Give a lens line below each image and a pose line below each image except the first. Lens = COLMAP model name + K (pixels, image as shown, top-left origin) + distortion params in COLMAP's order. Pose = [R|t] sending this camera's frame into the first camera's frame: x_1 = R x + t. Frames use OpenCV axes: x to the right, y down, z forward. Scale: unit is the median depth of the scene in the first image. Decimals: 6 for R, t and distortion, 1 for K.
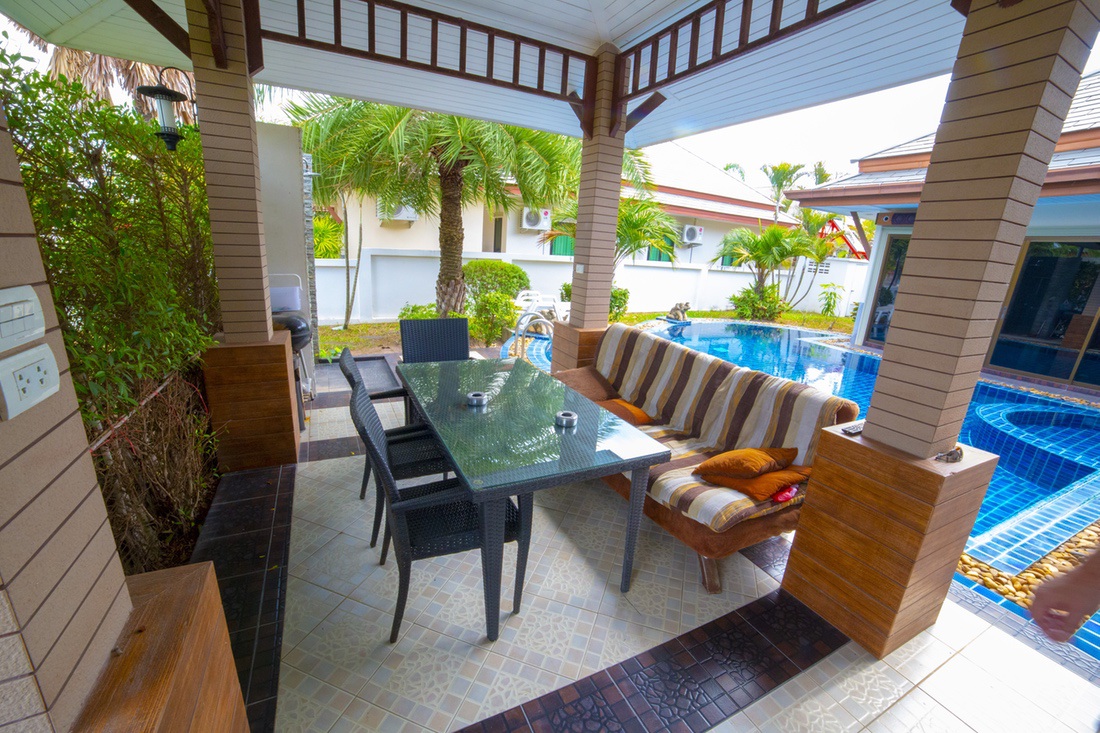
lens RADIAL K [[438.6, 0, 550.0], [0, 438.6, 366.5], [0, 0, 1]] dist [-0.067983, 0.025572]
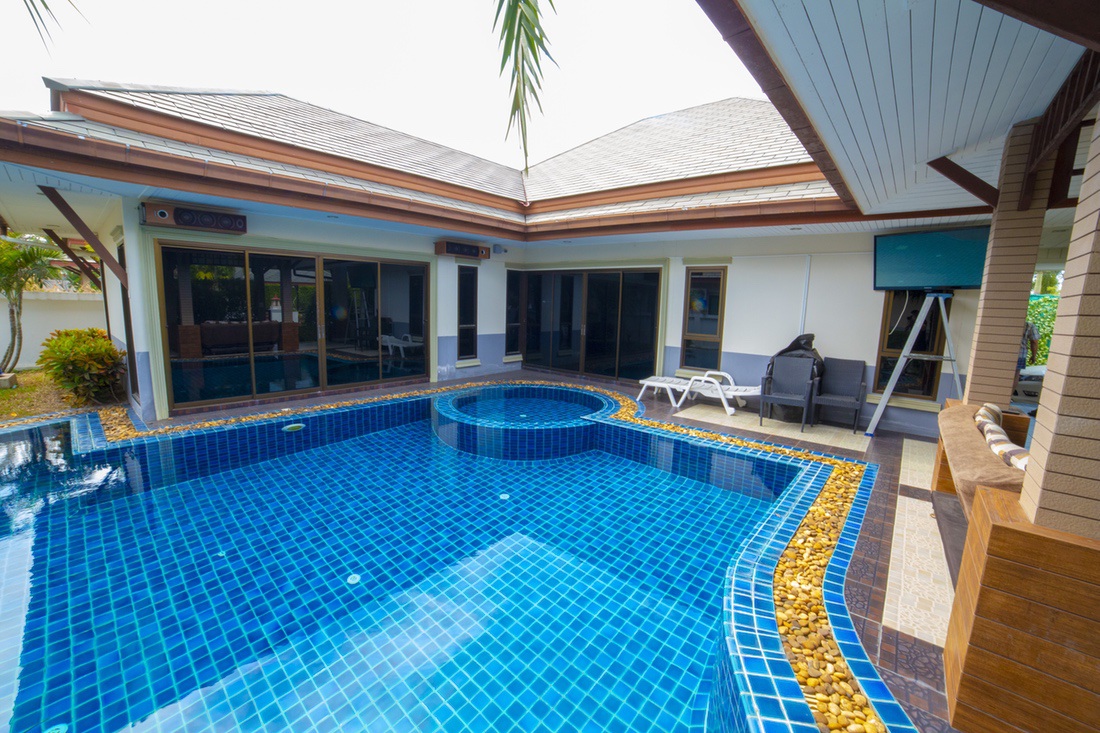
lens RADIAL K [[449.4, 0, 545.5], [0, 449.4, 364.9], [0, 0, 1]] dist [-0.093569, 0.034003]
pose [[-0.396572, -0.199185, 0.896134, -0.035503], [0.195007, 0.935620, 0.294259, -0.557484], [-0.897053, 0.291447, -0.332198, 1.964766]]
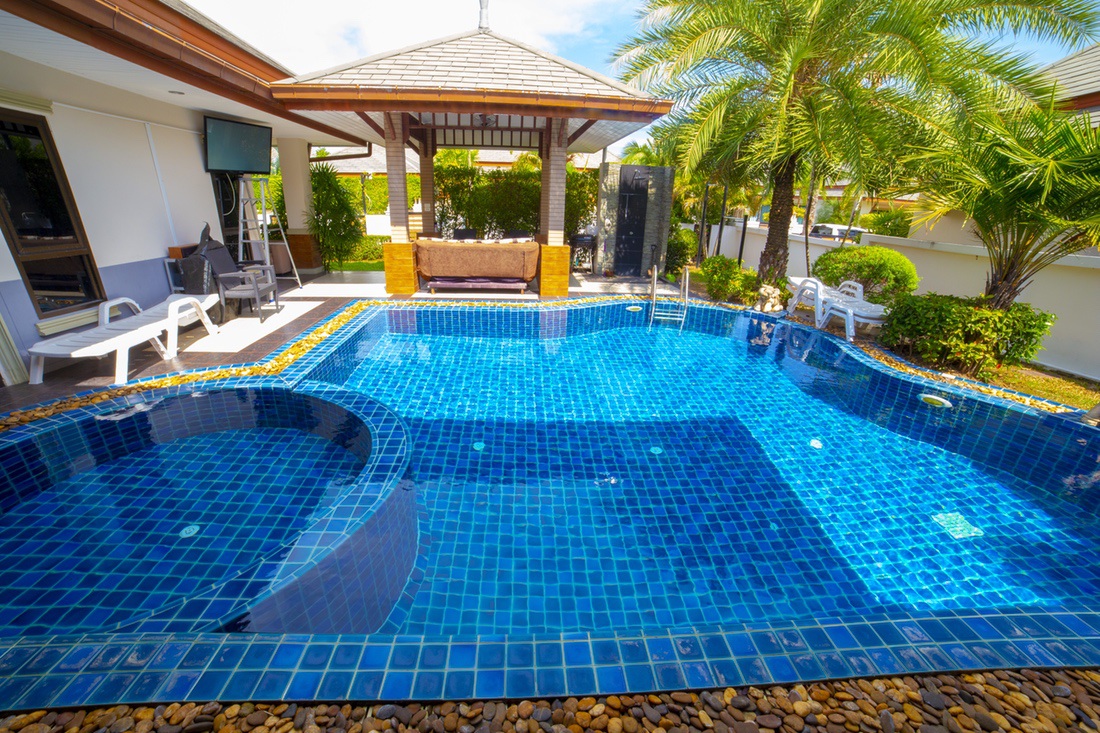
lens RADIAL K [[451.0, 0, 550.7], [0, 451.0, 369.8], [0, 0, 1]] dist [-0.107958, 0.037204]
pose [[-0.382286, 0.267361, -0.884520, 2.451838], [-0.301498, 0.868751, 0.392900, -0.470167], [0.873474, 0.416881, -0.251503, 2.164147]]
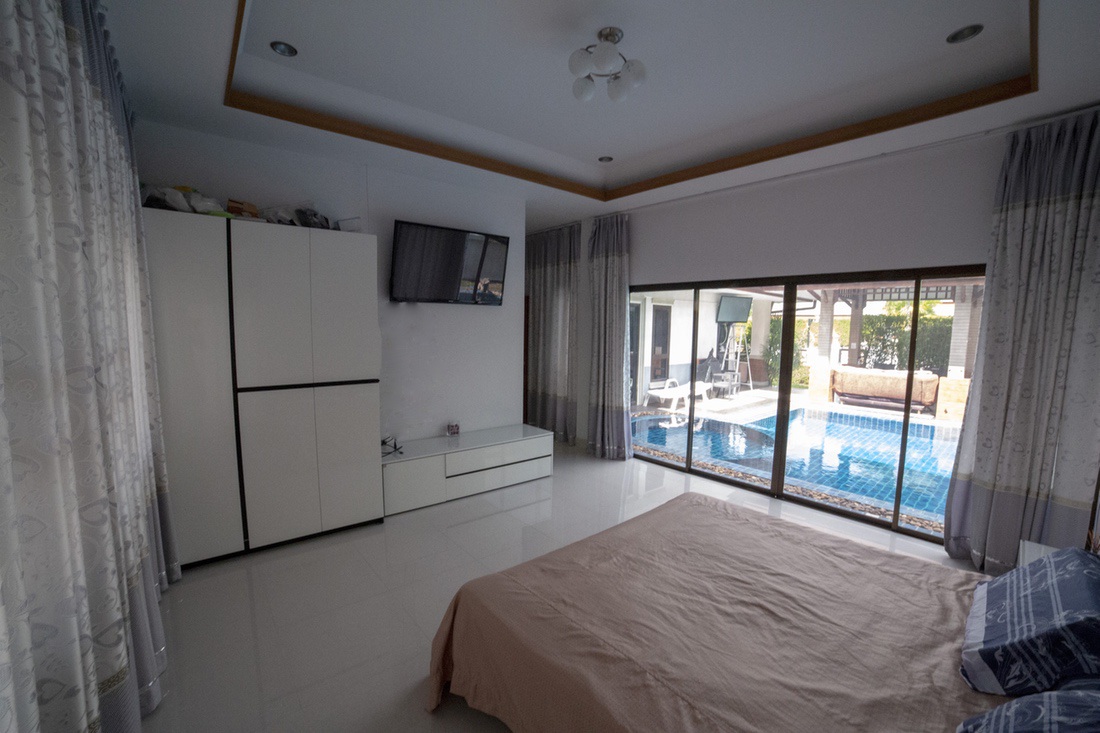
lens RADIAL K [[451.0, 0, 550.7], [0, 451.0, 369.8], [0, 0, 1]] dist [-0.107958, 0.037204]
pose [[-0.968145, -0.046037, -0.246122, 3.392797], [-0.131250, 0.930395, 0.342255, -0.761788], [0.213234, 0.363656, -0.906800, 3.223856]]
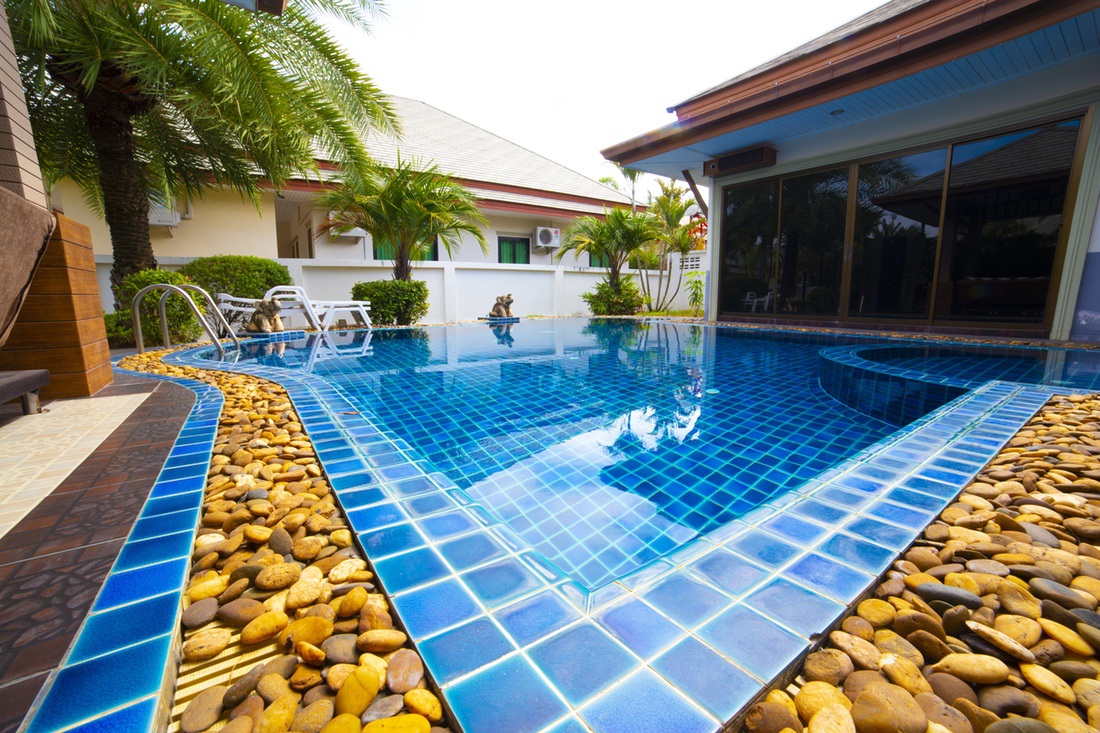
lens RADIAL K [[449.4, 0, 545.5], [0, 449.4, 364.9], [0, 0, 1]] dist [-0.093569, 0.034003]
pose [[0.986318, -0.090769, 0.137618, 0.802045], [0.106623, 0.987906, -0.112575, 0.254107], [-0.125735, 0.125708, 0.984067, 0.616512]]
